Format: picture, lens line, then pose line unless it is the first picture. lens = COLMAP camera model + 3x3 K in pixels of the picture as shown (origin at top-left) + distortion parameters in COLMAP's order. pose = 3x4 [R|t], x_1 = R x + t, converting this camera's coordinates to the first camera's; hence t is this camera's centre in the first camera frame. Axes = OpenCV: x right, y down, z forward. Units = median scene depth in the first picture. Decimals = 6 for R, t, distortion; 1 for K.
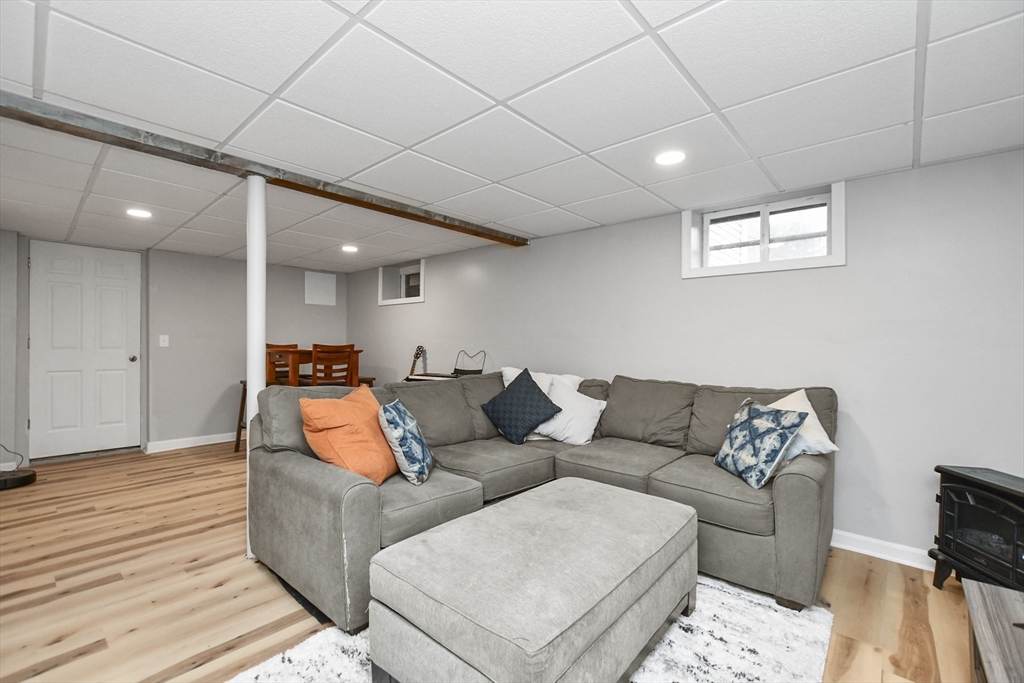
lens RADIAL K [[430.8, 0, 515.0], [0, 430.8, 347.7], [0, 0, 1]] dist [-0.017209, 0.000477]
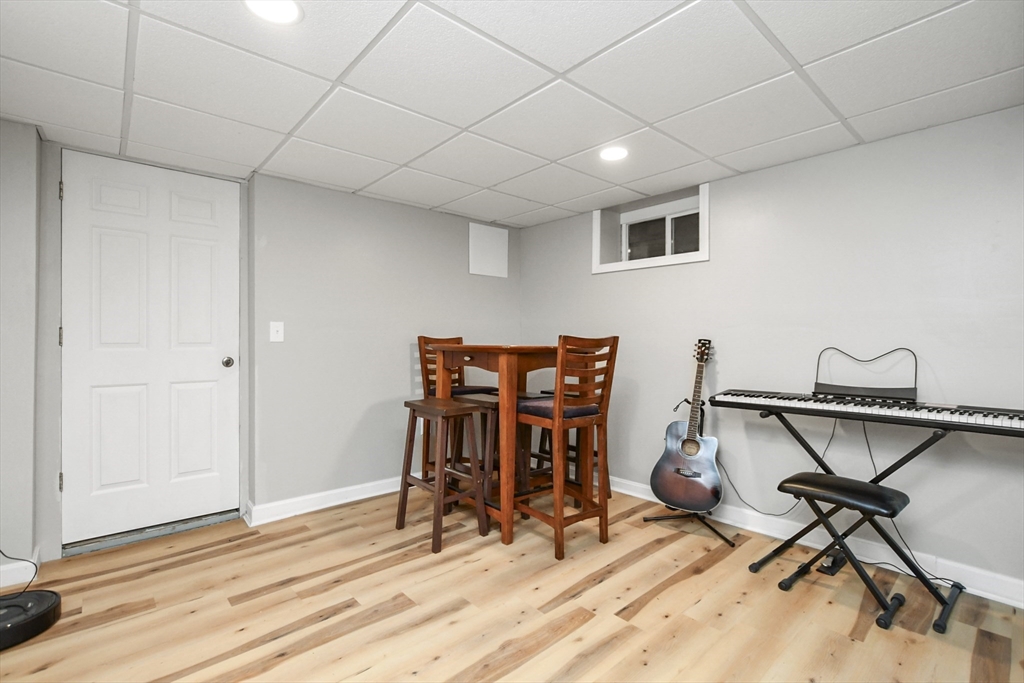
lens RADIAL K [[451.2, 0, 509.5], [0, 451.2, 342.9], [0, 0, 1]] dist [-0.012002, 0.003595]
pose [[0.992819, -0.002118, -0.119610, -0.434201], [0.002436, 0.999994, 0.002517, -0.001613], [0.119604, -0.002790, 0.992818, 0.424915]]
